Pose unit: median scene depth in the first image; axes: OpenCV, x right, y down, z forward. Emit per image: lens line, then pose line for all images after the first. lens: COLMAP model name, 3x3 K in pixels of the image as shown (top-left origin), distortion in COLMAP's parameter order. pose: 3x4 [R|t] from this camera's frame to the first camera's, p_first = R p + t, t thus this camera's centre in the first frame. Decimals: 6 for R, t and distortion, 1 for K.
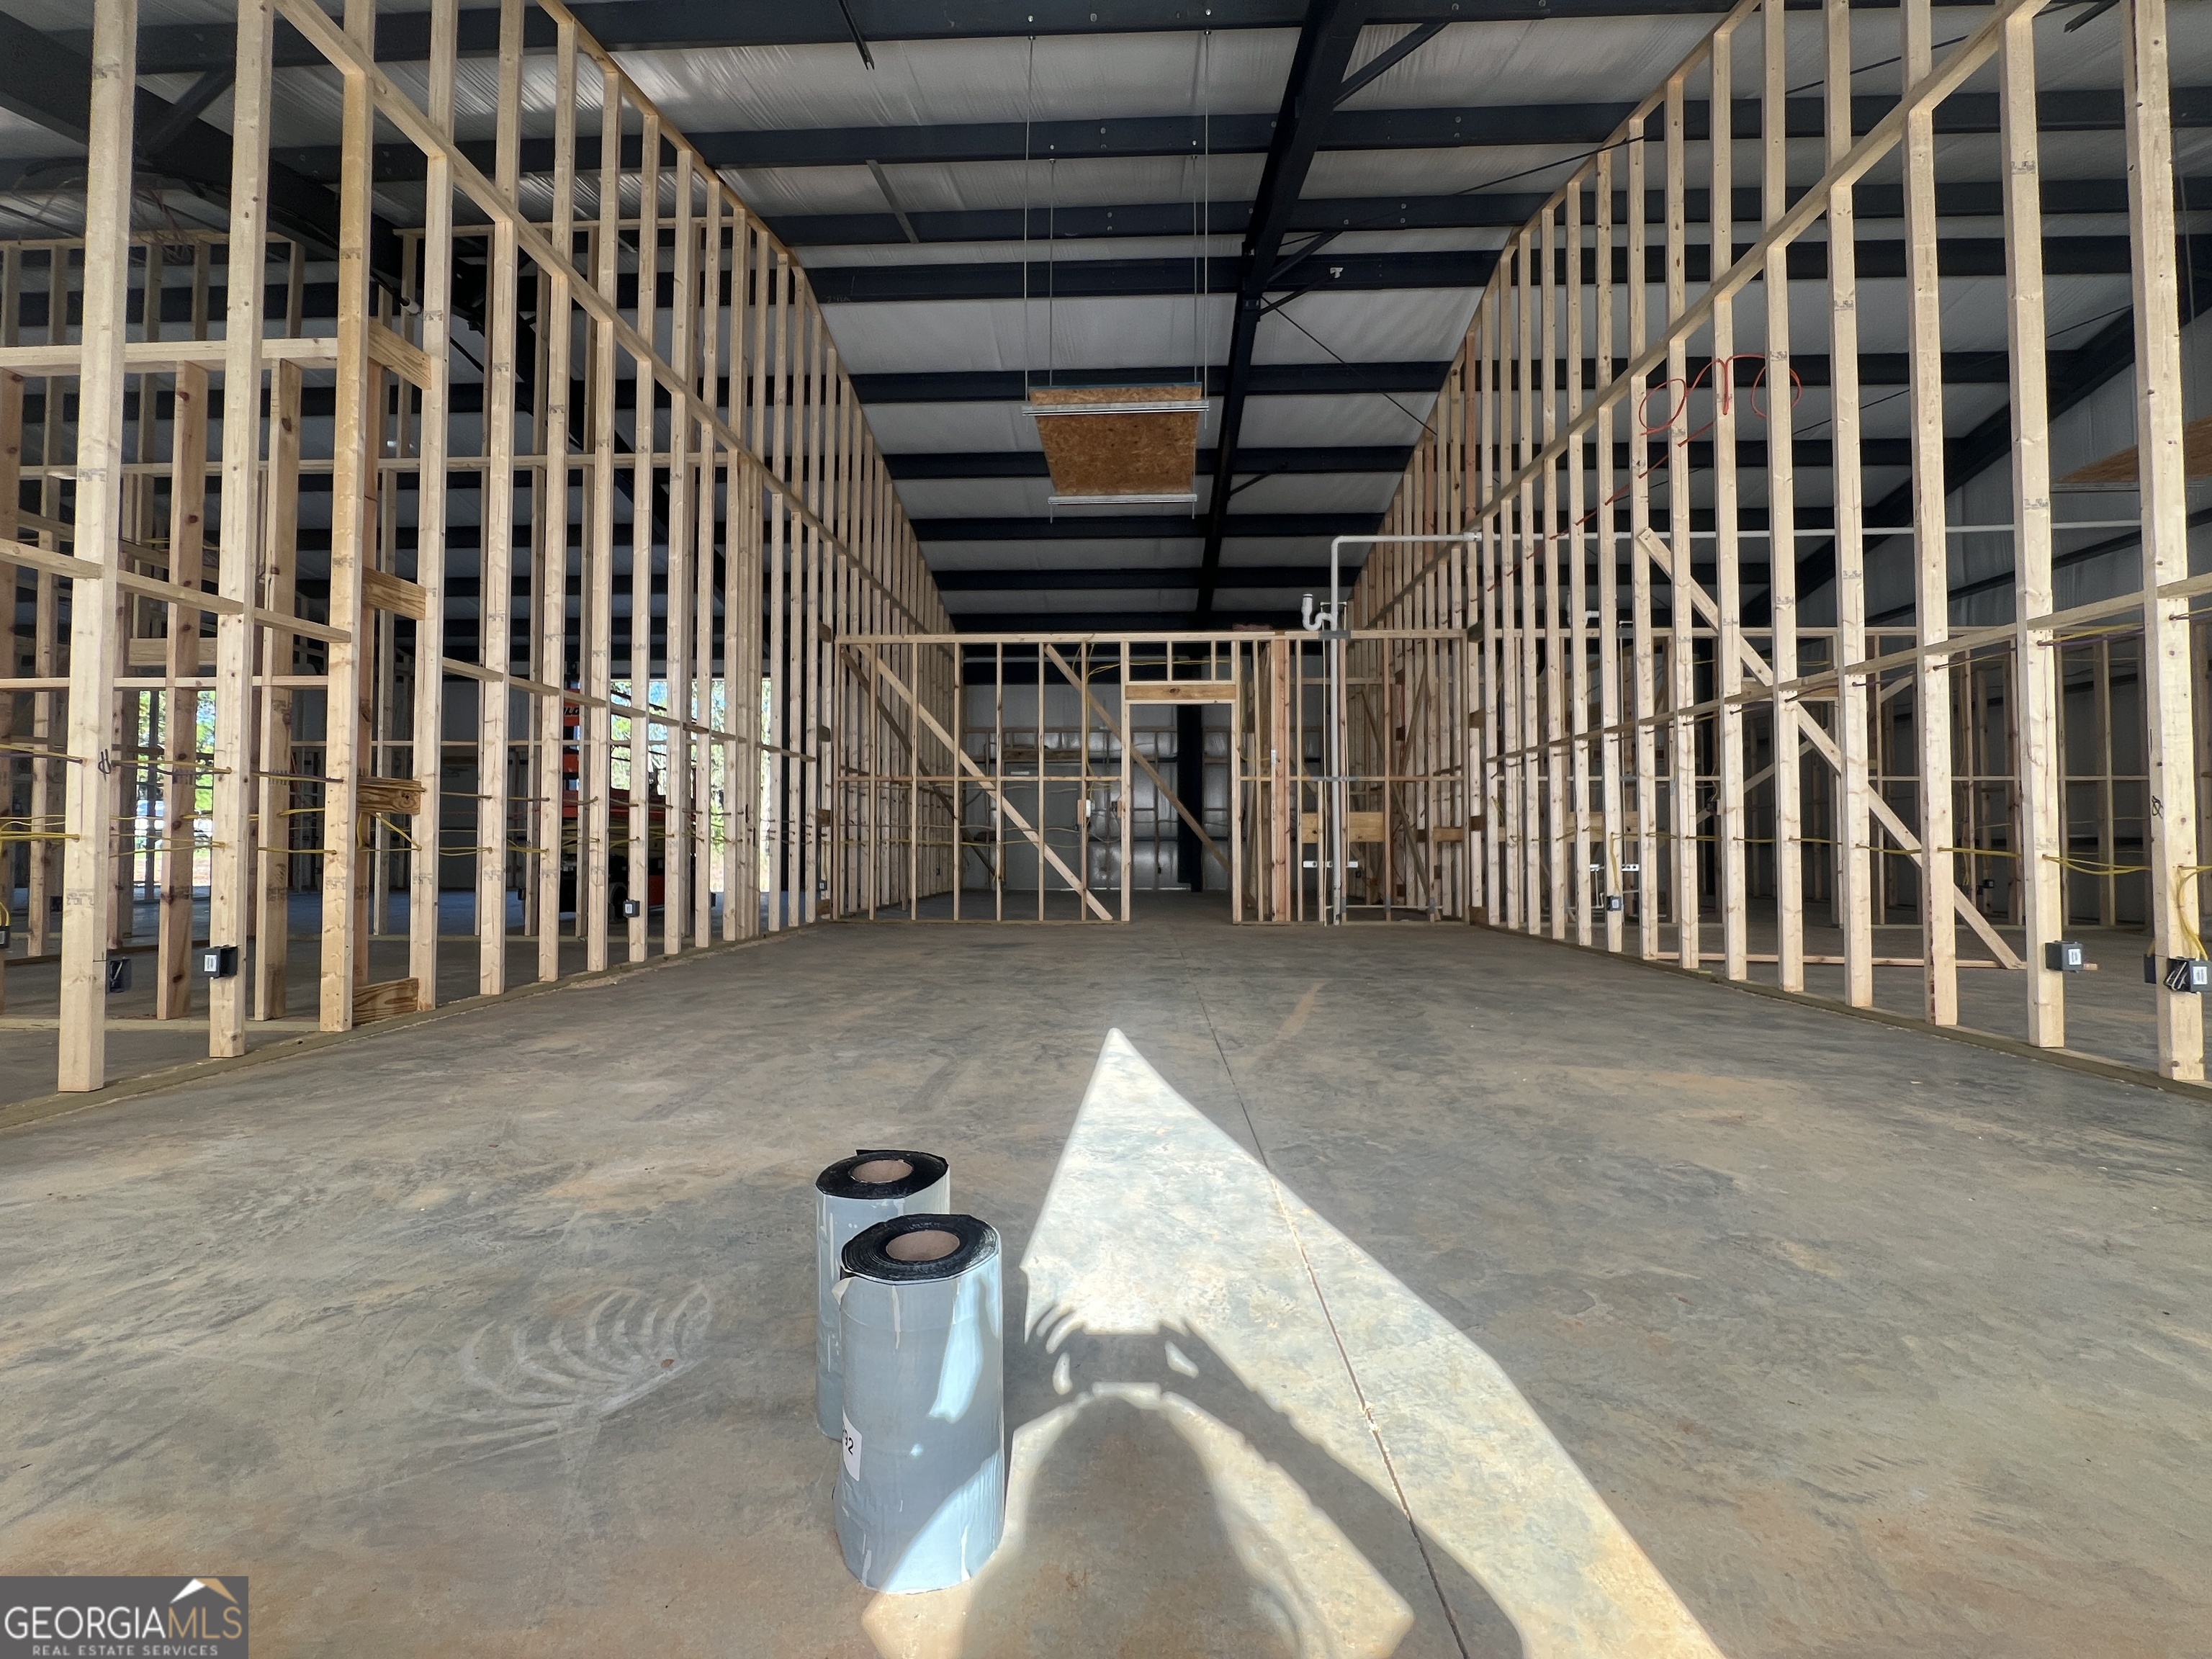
lens RADIAL K [[881.8, 0, 1112.4], [0, 881.8, 820.5], [0, 0, 1]] dist [-0.003902, 0.000351]
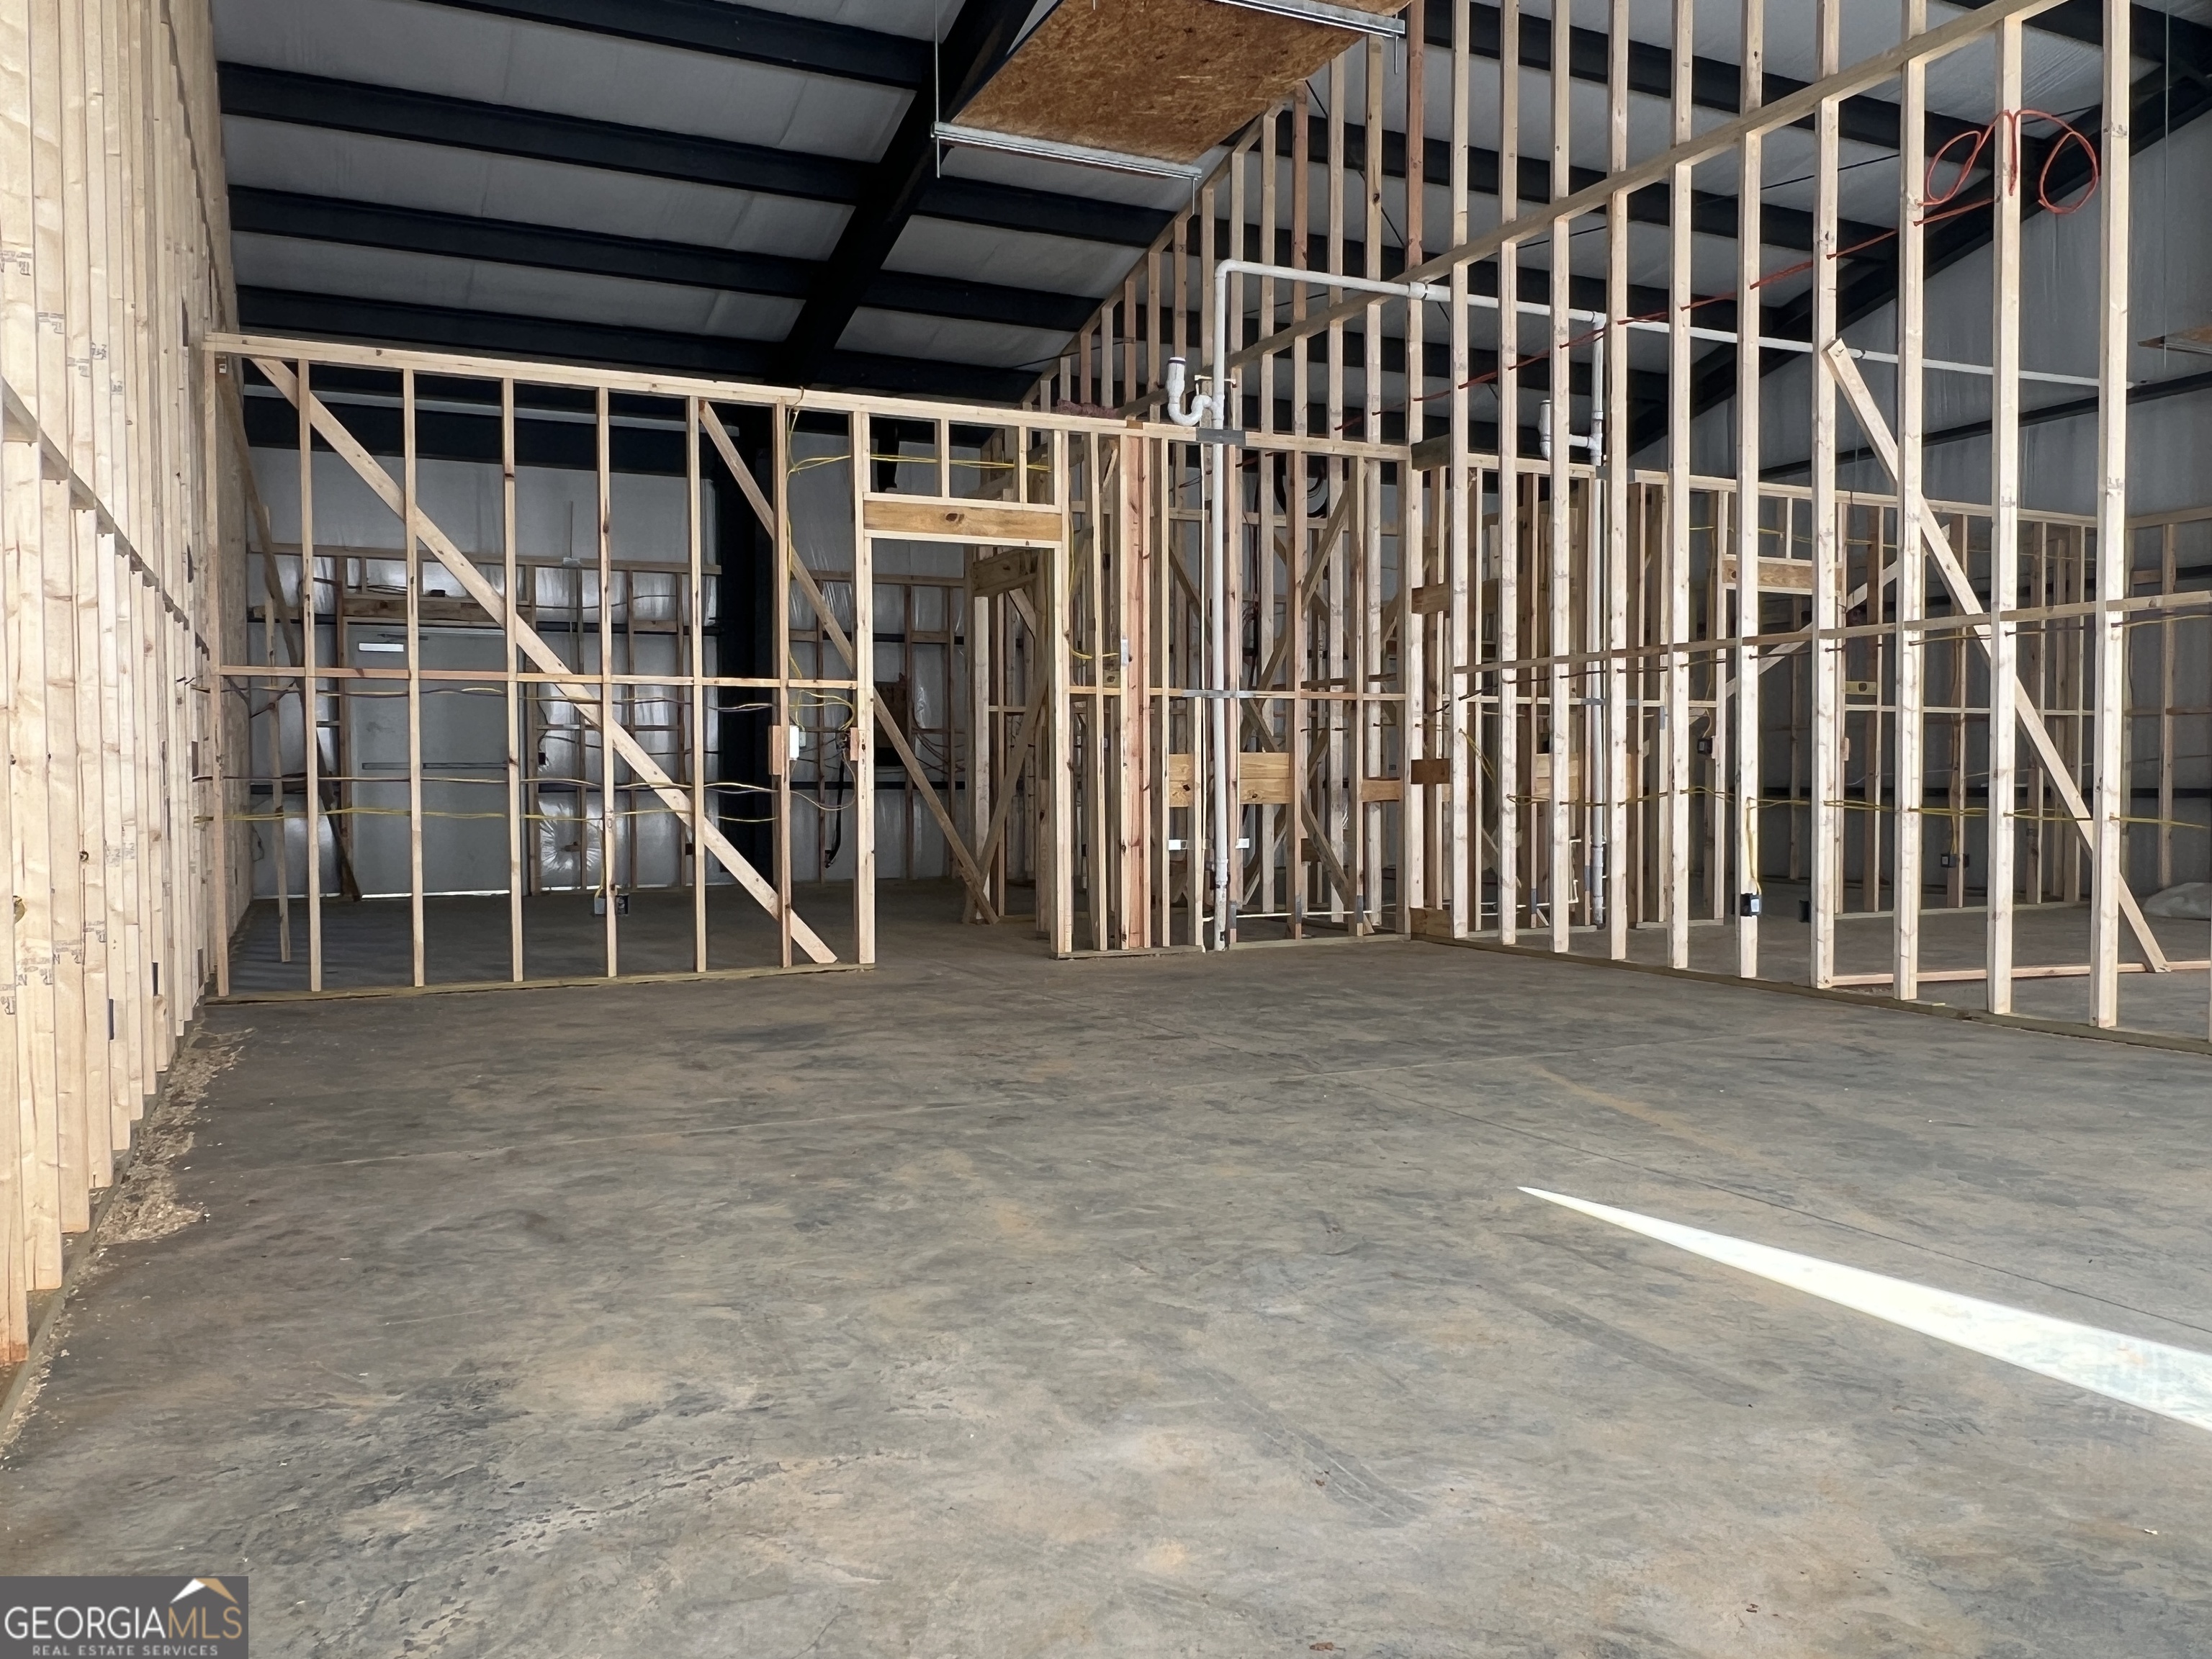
lens RADIAL K [[1643.1, 0, 1106.0], [0, 1643.1, 829.5], [0, 0, 1]] dist [0.000576, -0.005600]
pose [[0.890741, -0.017777, 0.454163, -0.293249], [-0.008811, 0.998372, 0.056360, -0.019110], [-0.454425, -0.054203, 0.889134, 0.089565]]
